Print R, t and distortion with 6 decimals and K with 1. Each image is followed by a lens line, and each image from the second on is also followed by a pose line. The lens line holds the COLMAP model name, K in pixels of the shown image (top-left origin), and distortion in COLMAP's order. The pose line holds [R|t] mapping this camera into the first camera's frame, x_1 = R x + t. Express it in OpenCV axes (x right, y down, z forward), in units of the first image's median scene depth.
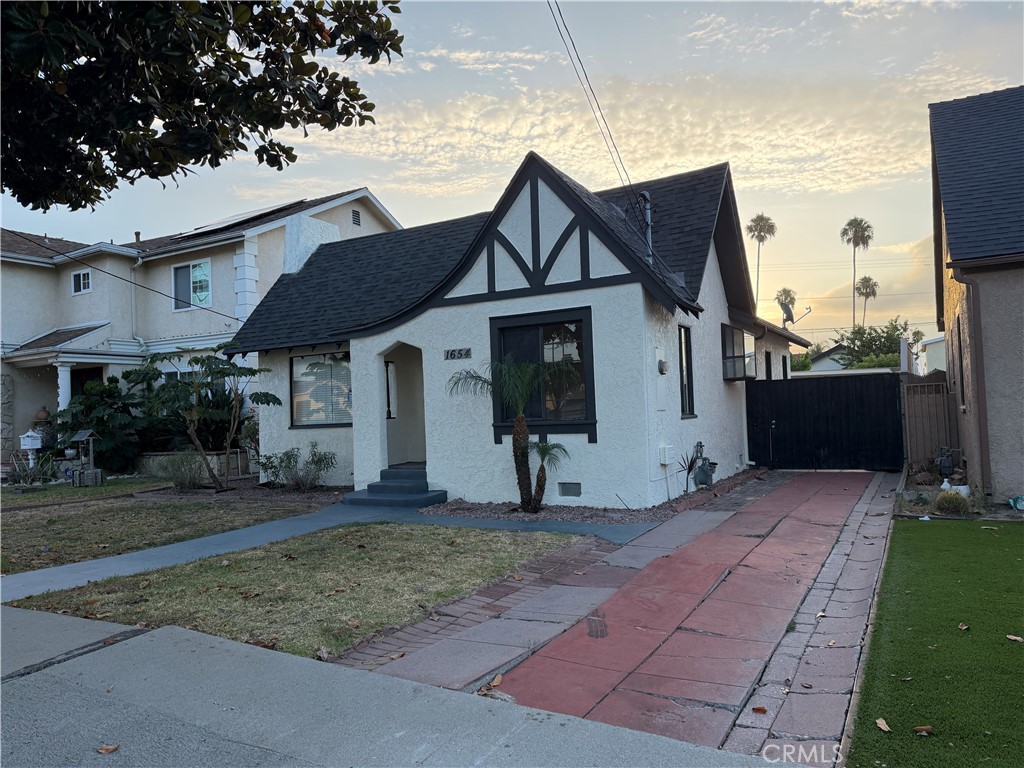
lens RADIAL K [[725.8, 0, 513.5], [0, 725.8, 387.0], [0, 0, 1]] dist [-0.006685, -0.001573]
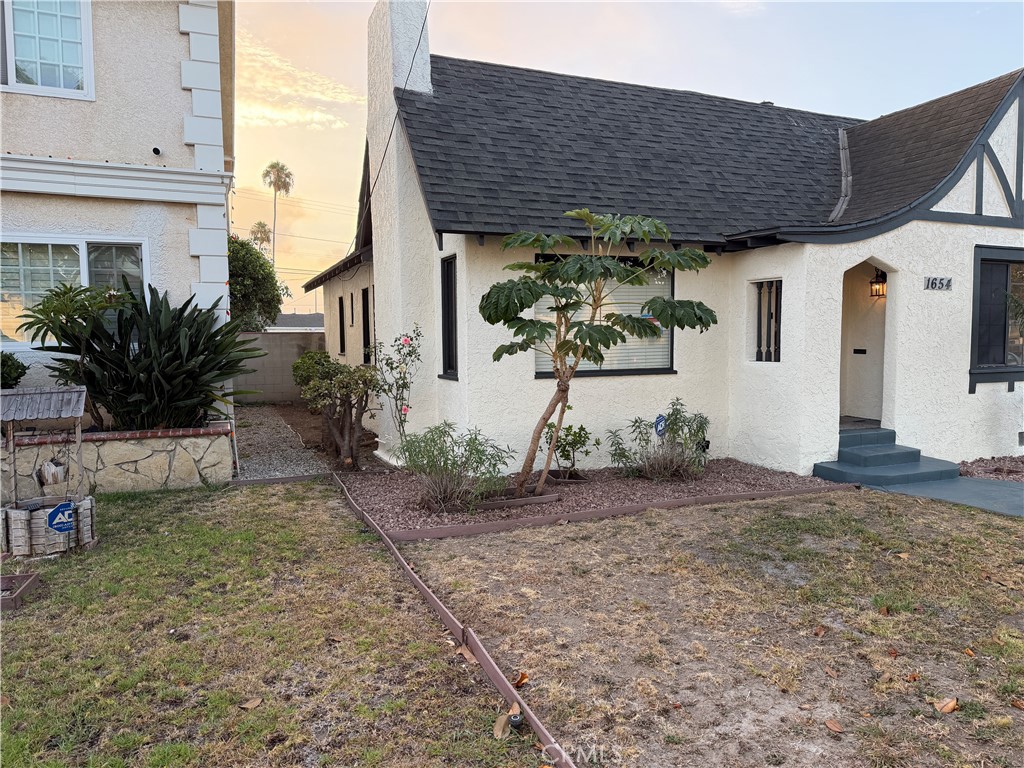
lens RADIAL K [[725.8, 0, 512.4], [0, 725.8, 382.2], [0, 0, 1]] dist [-0.006685, -0.001573]
pose [[0.635651, -0.011909, 0.771885, -1.005786], [-0.045482, 0.997566, 0.052845, 0.042947], [-0.770636, -0.068698, 0.633563, 0.854231]]
